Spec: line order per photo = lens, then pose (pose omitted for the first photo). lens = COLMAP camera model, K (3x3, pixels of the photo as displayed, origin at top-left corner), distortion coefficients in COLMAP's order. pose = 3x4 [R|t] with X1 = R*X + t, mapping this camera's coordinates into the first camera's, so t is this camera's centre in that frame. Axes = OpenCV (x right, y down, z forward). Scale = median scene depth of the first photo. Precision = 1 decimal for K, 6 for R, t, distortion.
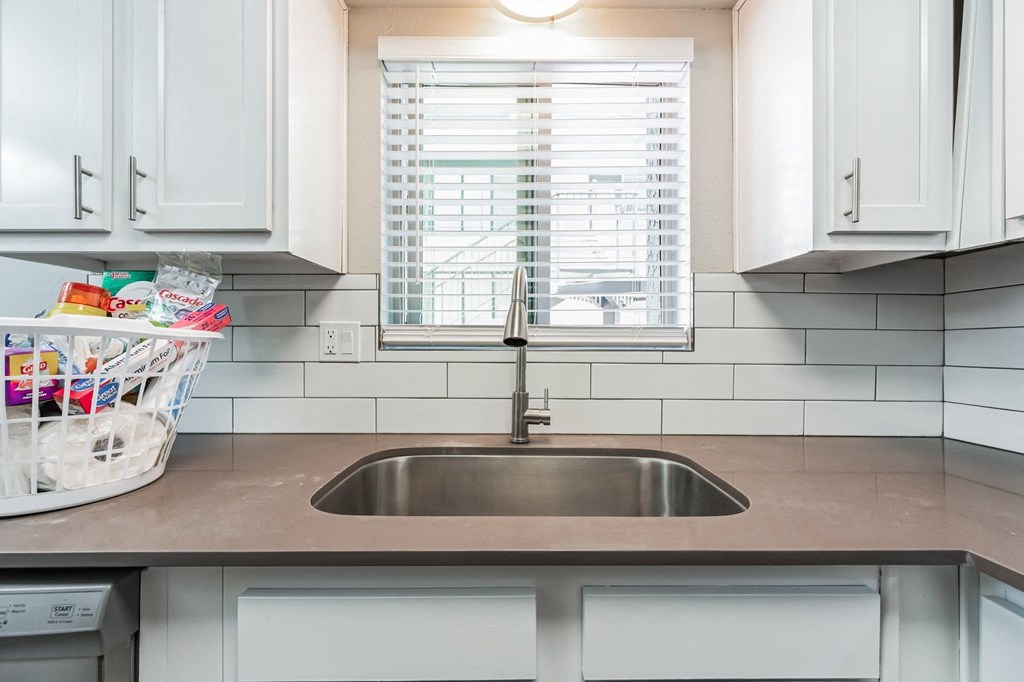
lens RADIAL K [[413.0, 0, 512.7], [0, 413.0, 338.5], [0, 0, 1]] dist [0.001428, 0.000595]
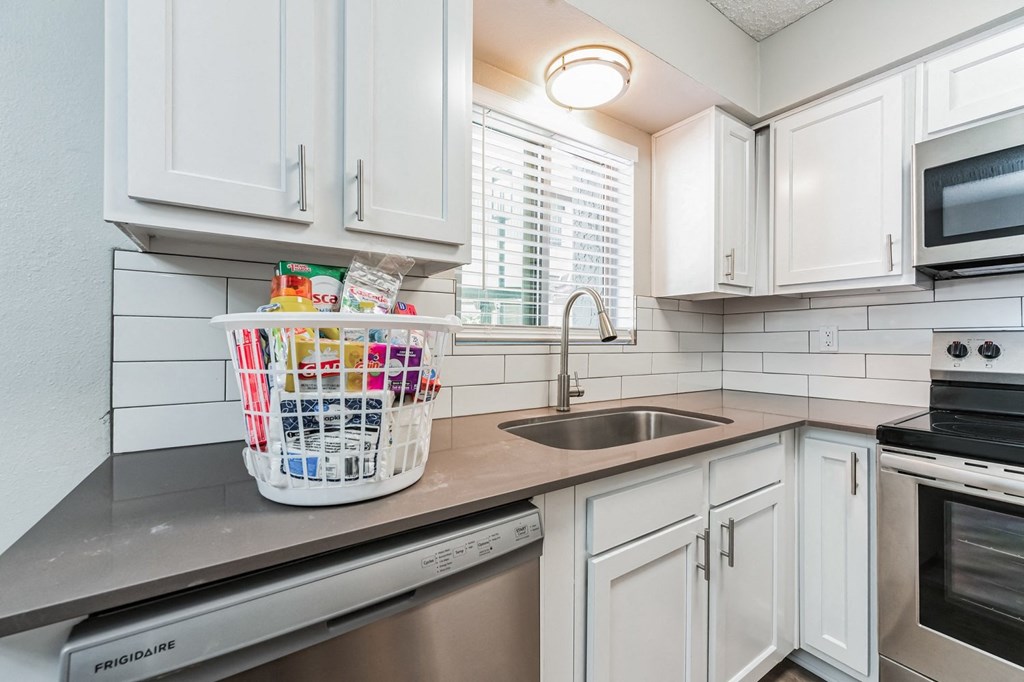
lens RADIAL K [[413.0, 0, 512.7], [0, 413.0, 338.5], [0, 0, 1]] dist [0.001428, 0.000595]
pose [[0.831367, 0.003604, 0.555712, -0.897751], [-0.005271, 0.999985, 0.001400, 0.006345], [-0.555699, -0.004093, 0.831373, -0.061123]]
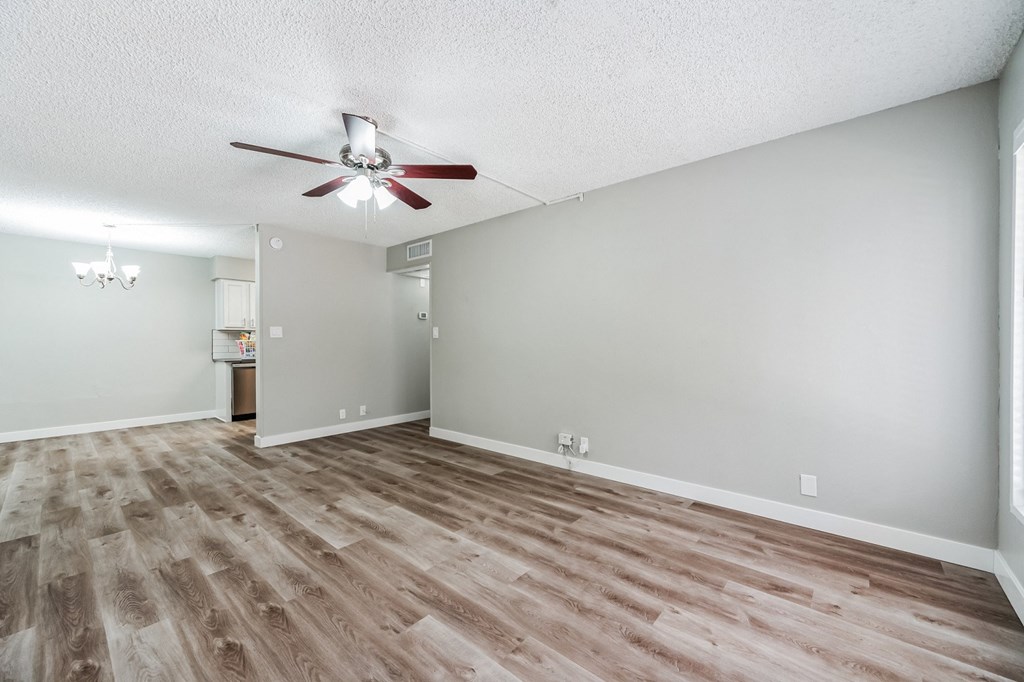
lens RADIAL K [[402.2, 0, 512.0], [0, 402.2, 341.0], [0, 0, 1]] dist [-0.000094, -0.000061]
pose [[0.657650, -0.003529, 0.753315, -2.596935], [0.003047, 0.999993, 0.002024, -0.011806], [-0.753317, 0.000965, 0.657657, -5.818099]]
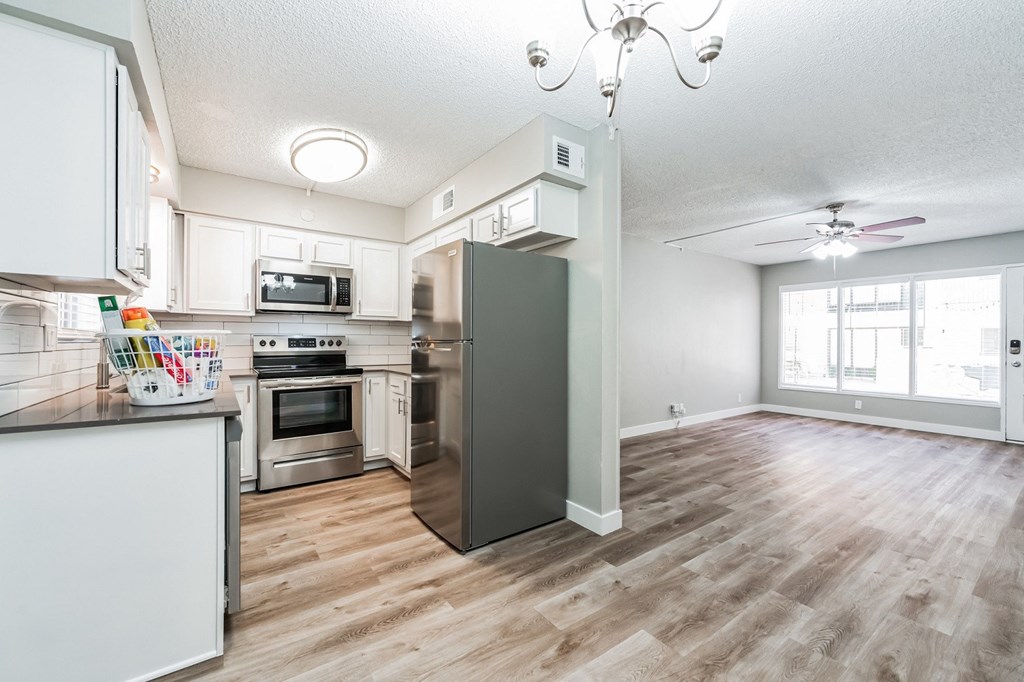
lens RADIAL K [[413.0, 0, 512.7], [0, 413.0, 338.5], [0, 0, 1]] dist [0.001428, 0.000595]
pose [[-0.580672, 0.000631, 0.814137, -2.774344], [-0.008492, 0.999941, -0.006832, 0.006132], [-0.814093, -0.010880, -0.580632, 0.534007]]
